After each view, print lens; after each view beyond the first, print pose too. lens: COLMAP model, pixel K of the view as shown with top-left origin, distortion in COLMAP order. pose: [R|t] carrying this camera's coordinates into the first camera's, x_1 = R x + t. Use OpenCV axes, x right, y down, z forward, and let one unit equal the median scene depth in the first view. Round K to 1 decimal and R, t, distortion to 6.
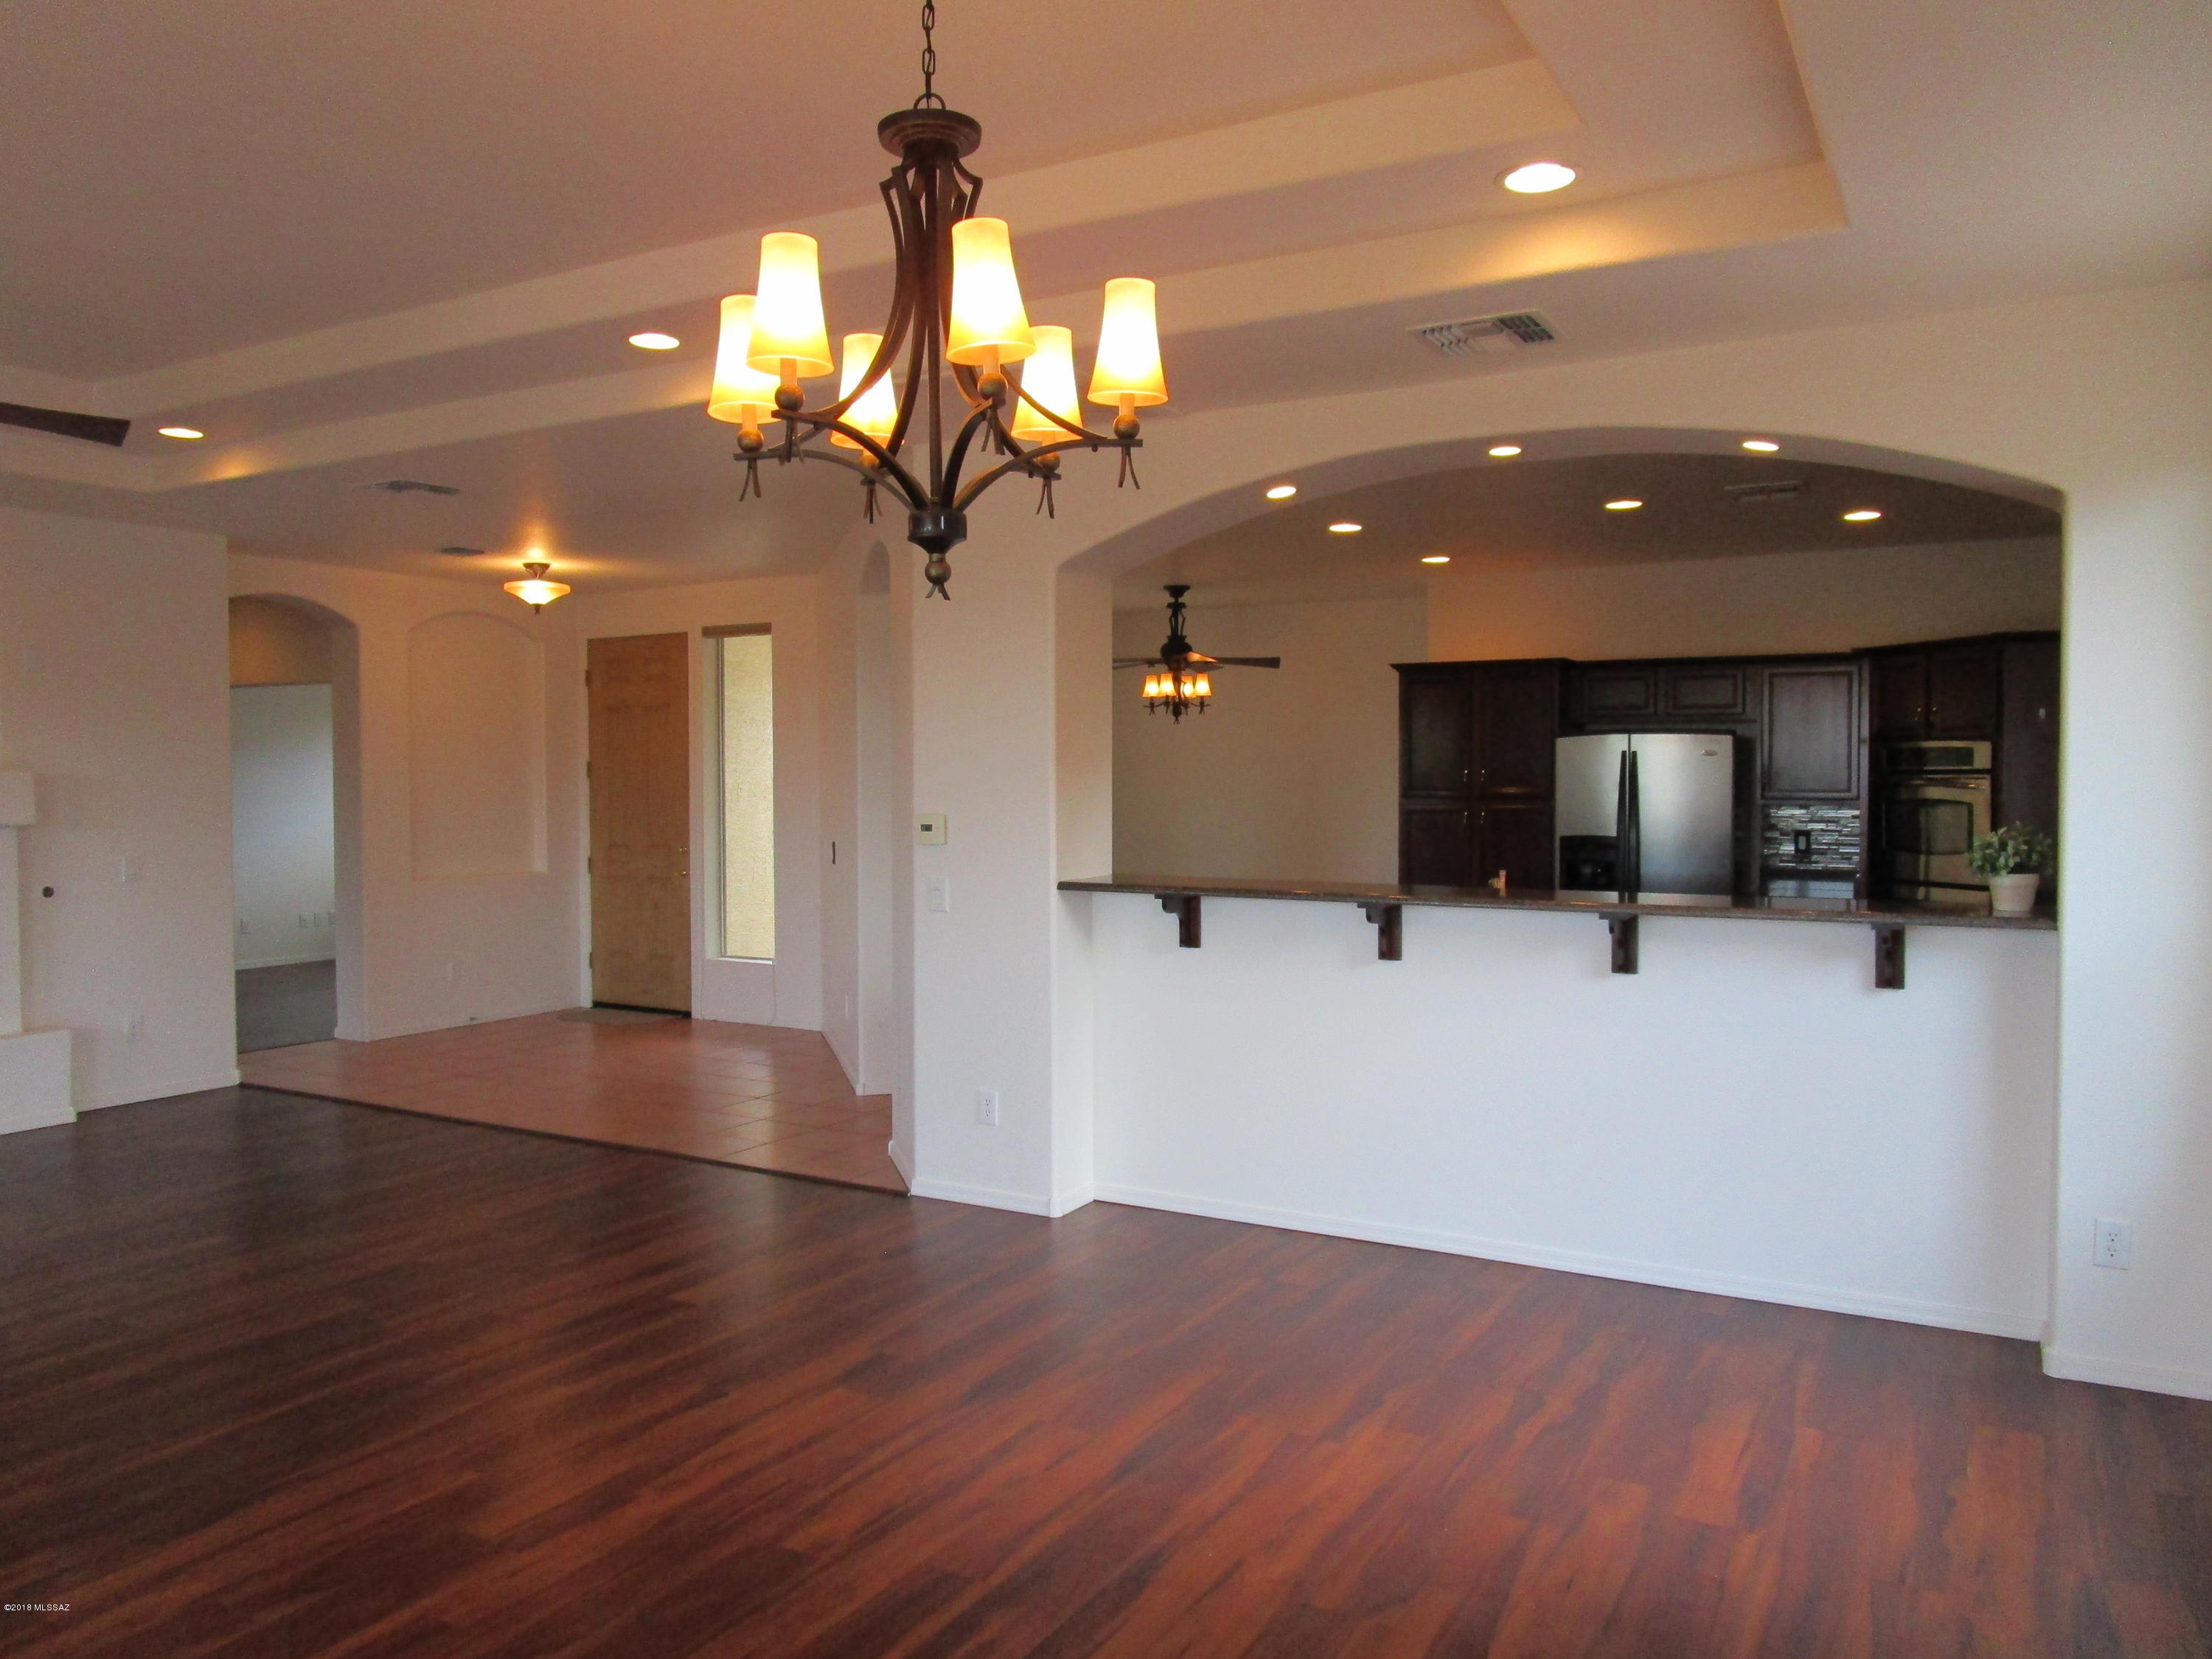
lens RADIAL K [[1607.5, 0, 1104.9], [0, 1607.5, 826.2], [0, 0, 1]] dist [-0.002700, 0.001106]
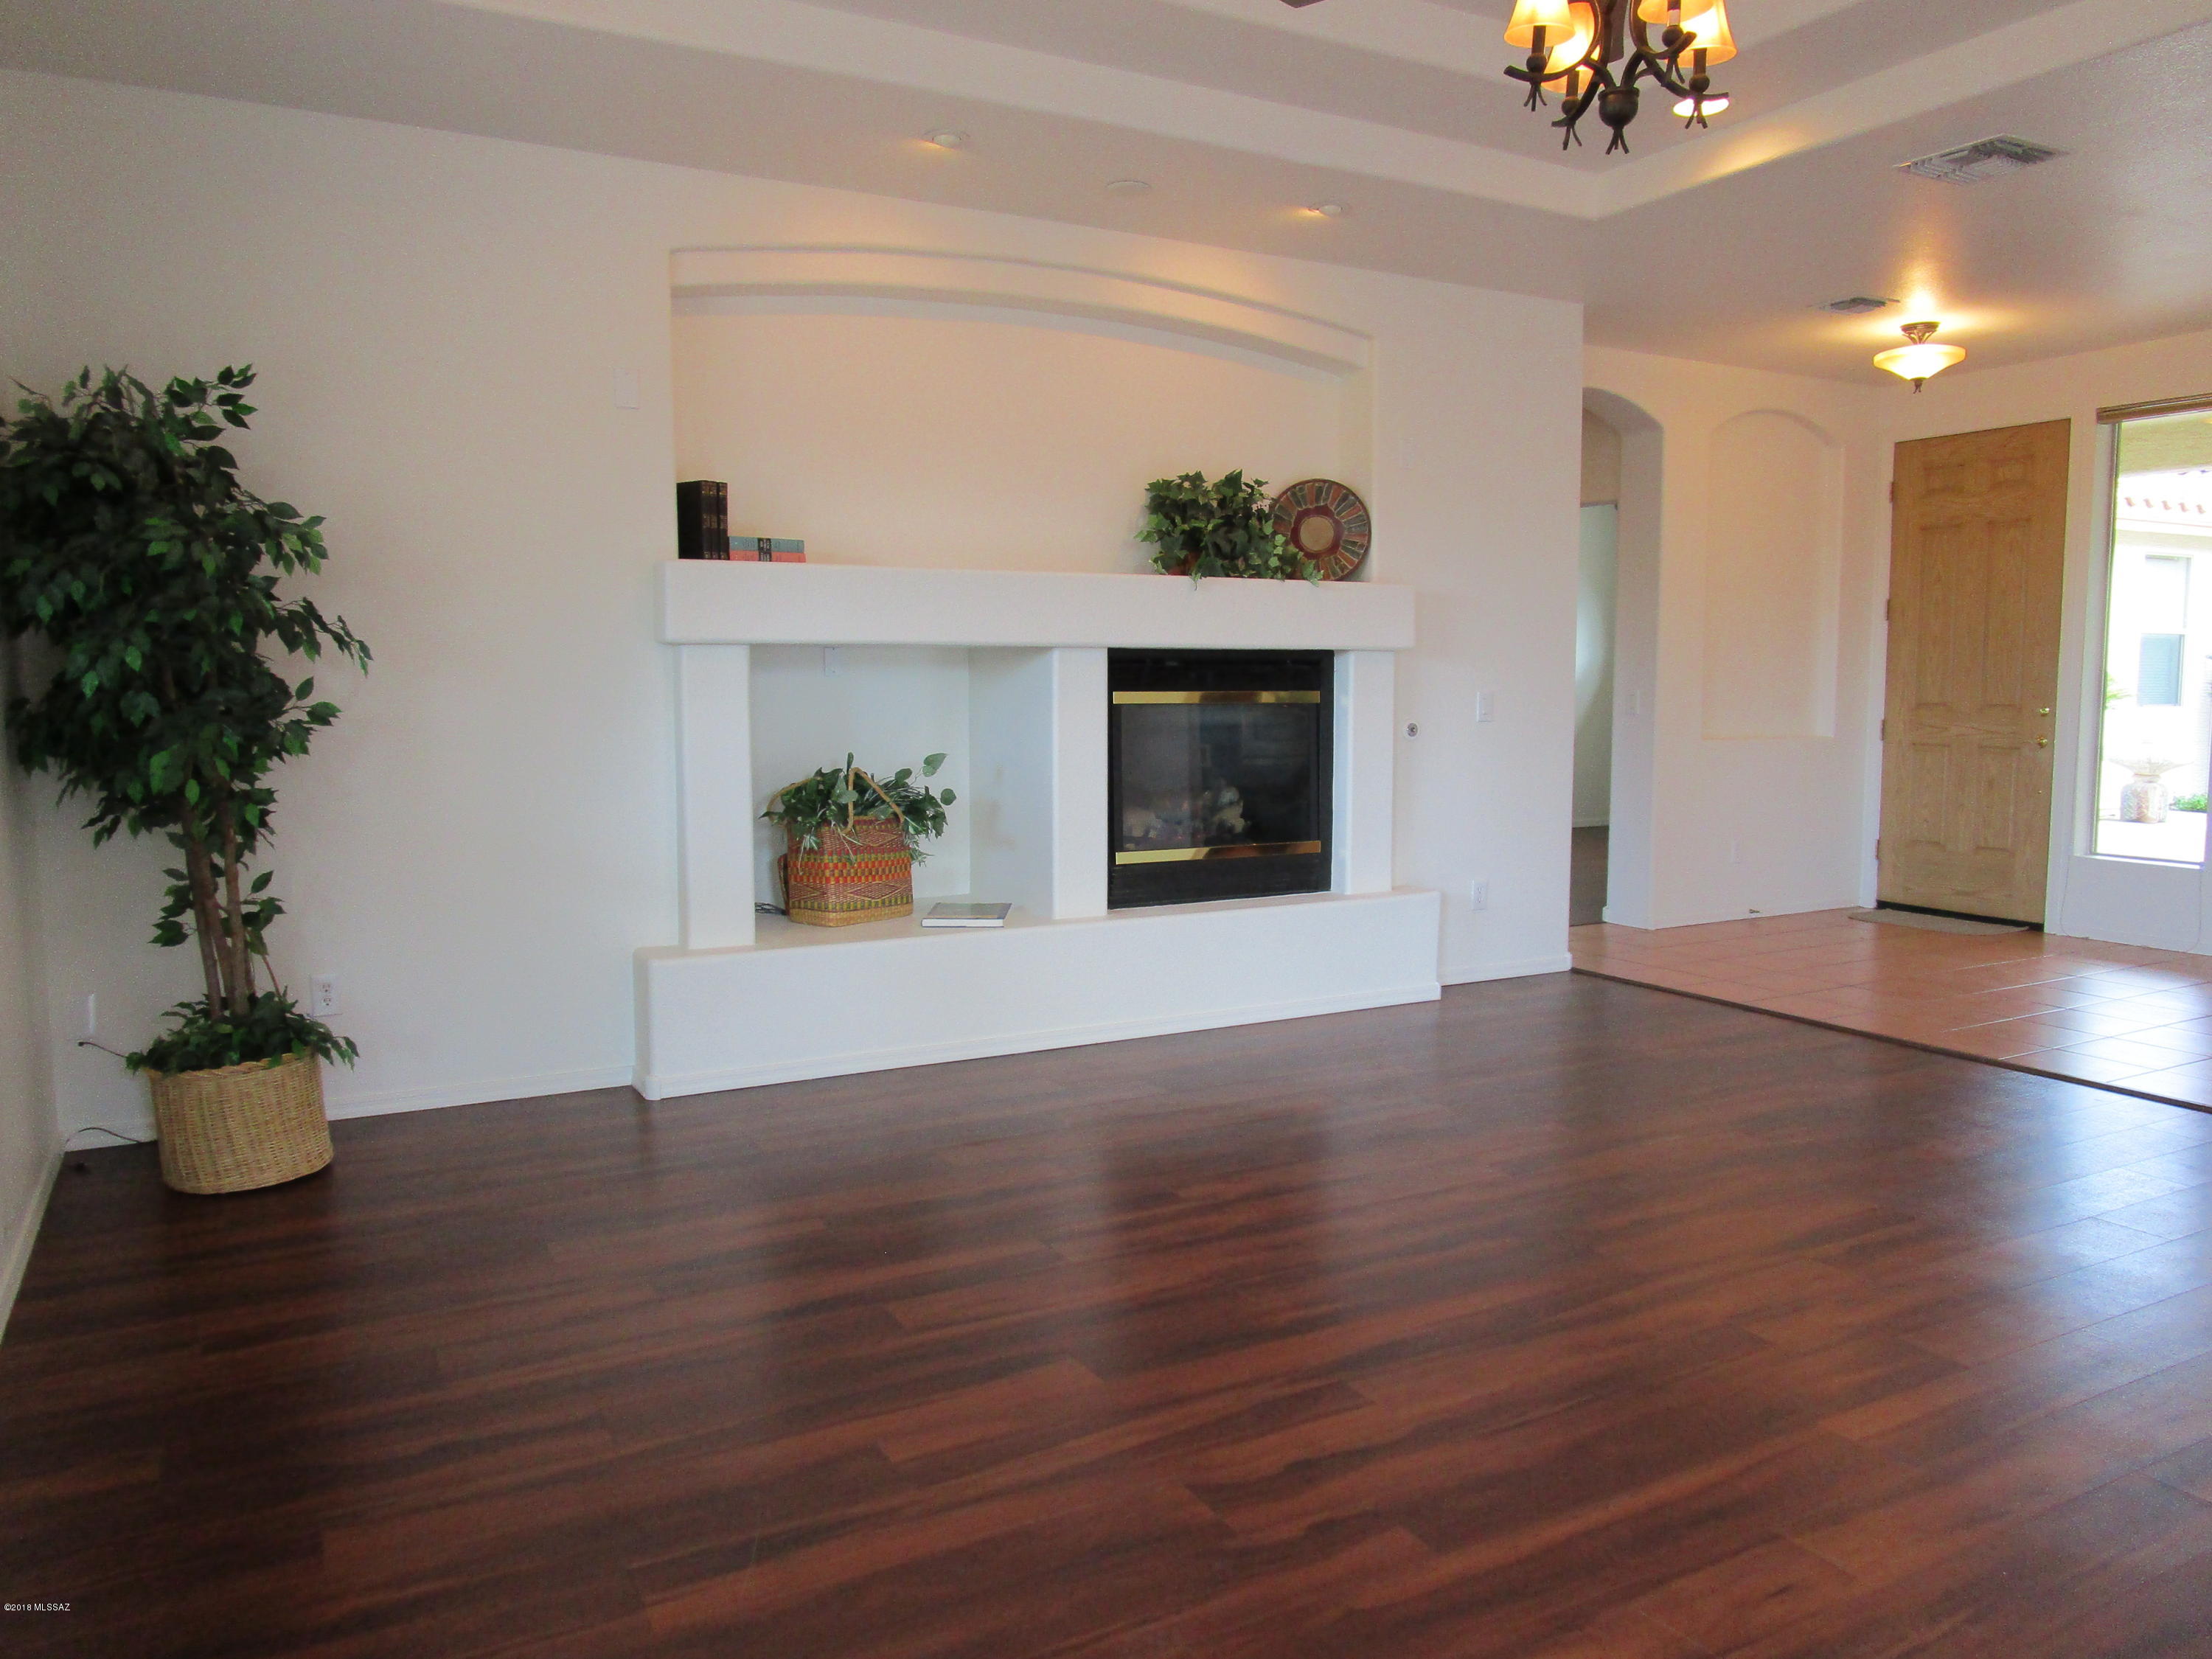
lens RADIAL K [[1607.5, 0, 1106.7], [0, 1607.5, 833.7], [0, 0, 1]] dist [-0.002700, 0.001106]
pose [[0.856389, 0.056119, -0.513272, -0.258994], [-0.021022, 0.997041, 0.073938, 0.026682], [0.515903, -0.052530, 0.855035, 0.129668]]
